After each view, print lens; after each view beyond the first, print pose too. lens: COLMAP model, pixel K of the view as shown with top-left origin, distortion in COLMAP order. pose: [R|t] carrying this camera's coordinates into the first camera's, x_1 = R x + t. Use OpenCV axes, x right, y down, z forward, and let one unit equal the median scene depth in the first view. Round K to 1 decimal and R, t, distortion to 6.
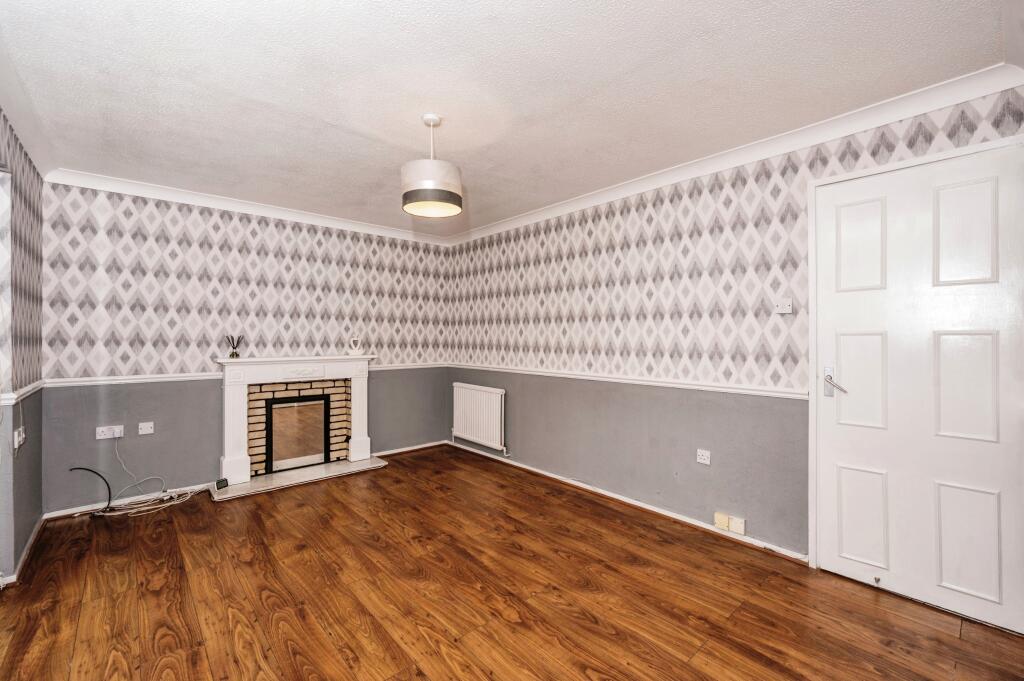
lens RADIAL K [[438.1, 0, 510.9], [0, 438.1, 339.5], [0, 0, 1]] dist [-0.000853, 0.000082]
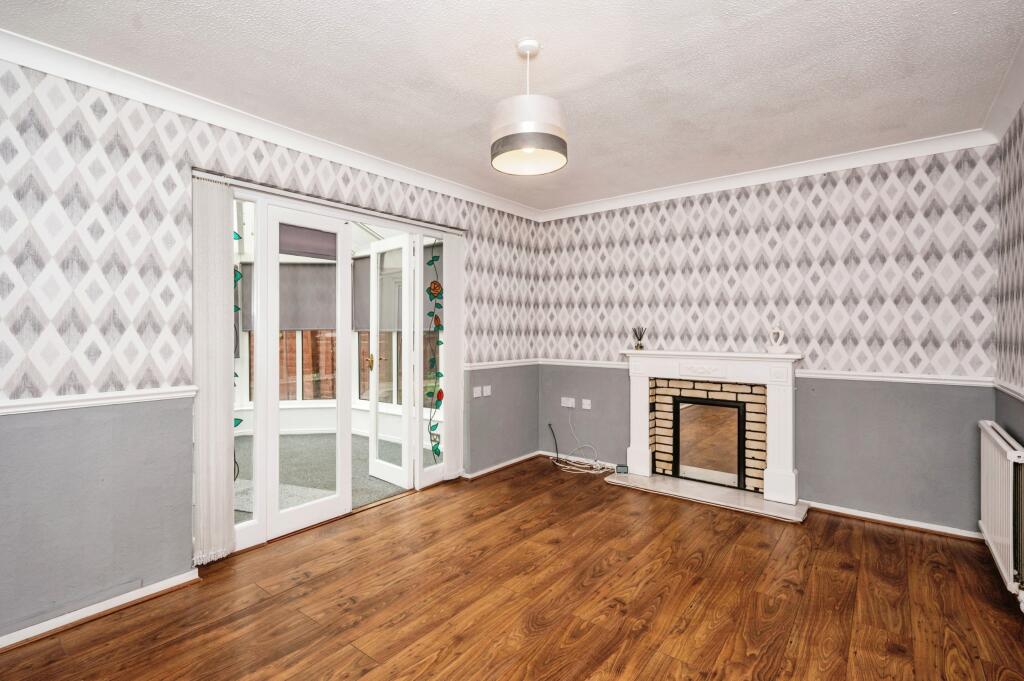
lens RADIAL K [[481.9, 0, 510.7], [0, 481.9, 334.1], [0, 0, 1]] dist [0.002711, 0.000017]
pose [[0.172780, 0.003987, -0.984952, 0.408879], [-0.004506, 0.999985, 0.003258, 0.003988], [0.984950, 0.003875, 0.172795, 0.513793]]
